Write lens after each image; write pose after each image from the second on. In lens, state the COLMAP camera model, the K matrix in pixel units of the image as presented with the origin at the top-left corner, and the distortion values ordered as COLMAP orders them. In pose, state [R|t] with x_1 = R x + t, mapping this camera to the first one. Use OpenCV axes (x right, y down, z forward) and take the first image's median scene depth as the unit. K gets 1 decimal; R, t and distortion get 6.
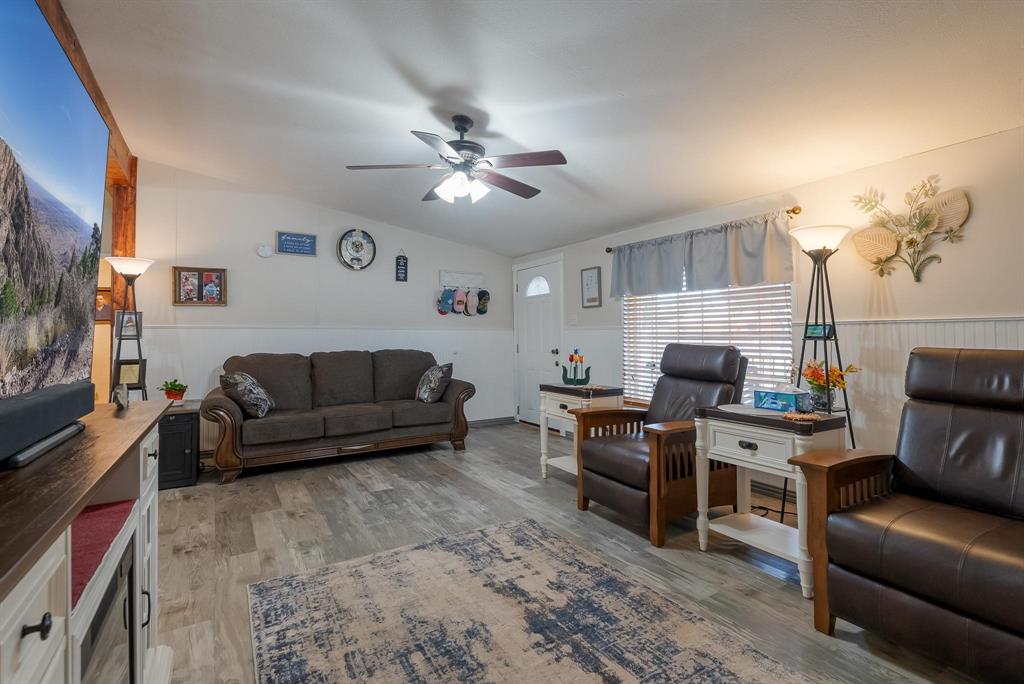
lens RADIAL K [[466.1, 0, 512.0], [0, 466.1, 342.0], [0, 0, 1]] dist [-0.052052, 0.000191]
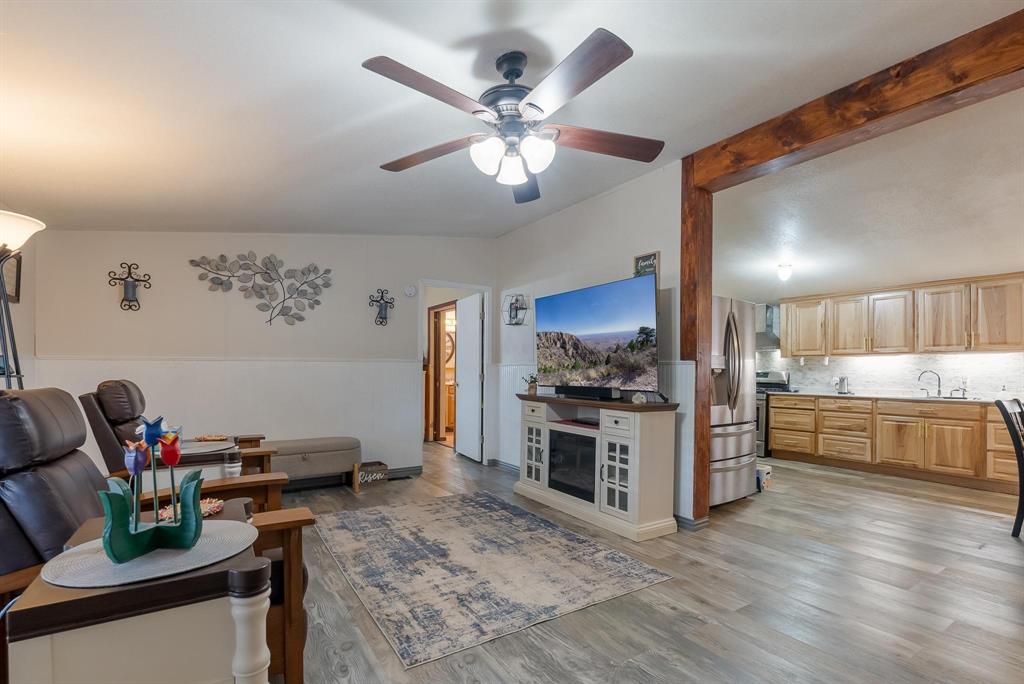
lens RADIAL K [[476.8, 0, 511.0], [0, 476.8, 365.5], [0, 0, 1]] dist [-0.000538, 0.000132]
pose [[-0.999461, 0.000202, -0.032831, -0.089299], [0.000146, 0.999999, 0.001695, -0.021134], [0.032832, 0.001690, -0.999459, 1.805797]]
